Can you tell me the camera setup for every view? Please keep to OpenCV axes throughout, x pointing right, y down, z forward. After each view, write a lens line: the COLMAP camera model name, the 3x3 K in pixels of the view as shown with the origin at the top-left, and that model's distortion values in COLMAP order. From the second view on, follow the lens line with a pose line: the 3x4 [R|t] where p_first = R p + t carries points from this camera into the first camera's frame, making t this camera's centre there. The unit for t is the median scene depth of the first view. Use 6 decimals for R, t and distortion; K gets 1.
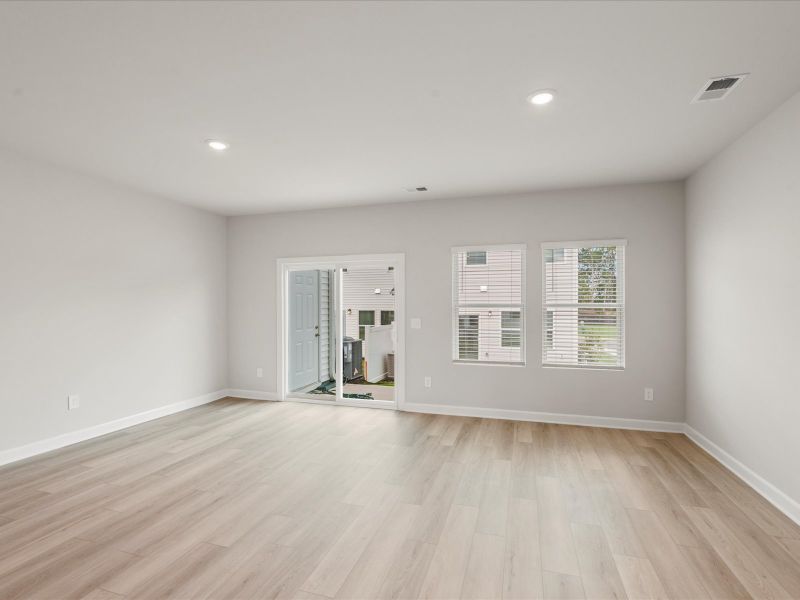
lens RADIAL K [[387.4, 0, 407.0], [0, 387.4, 303.5], [0, 0, 1]] dist [-0.046369, -0.000589]
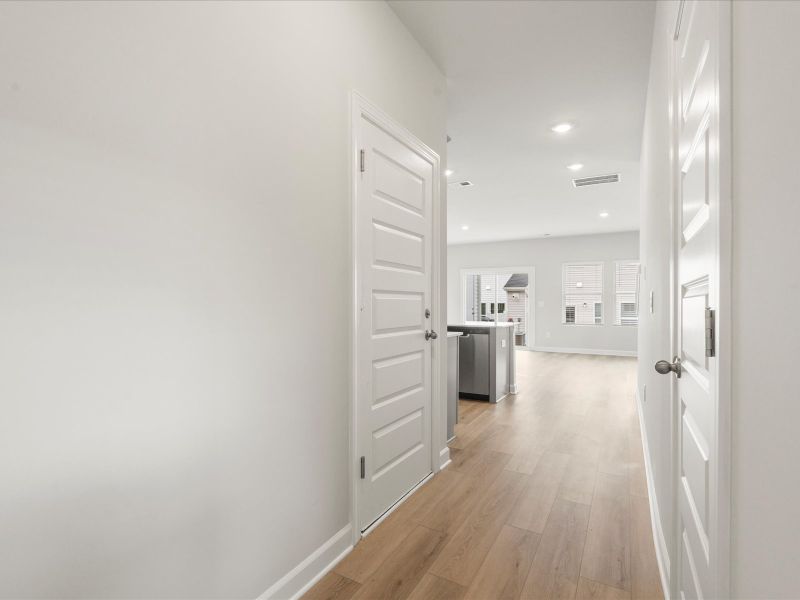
lens RADIAL K [[387.4, 0, 407.0], [0, 387.4, 303.5], [0, 0, 1]] dist [-0.046369, -0.000589]
pose [[0.974368, 0.004520, -0.224915, -0.187962], [-0.004168, 0.999989, 0.002040, 0.048054], [0.224921, -0.001051, 0.974376, -0.938436]]
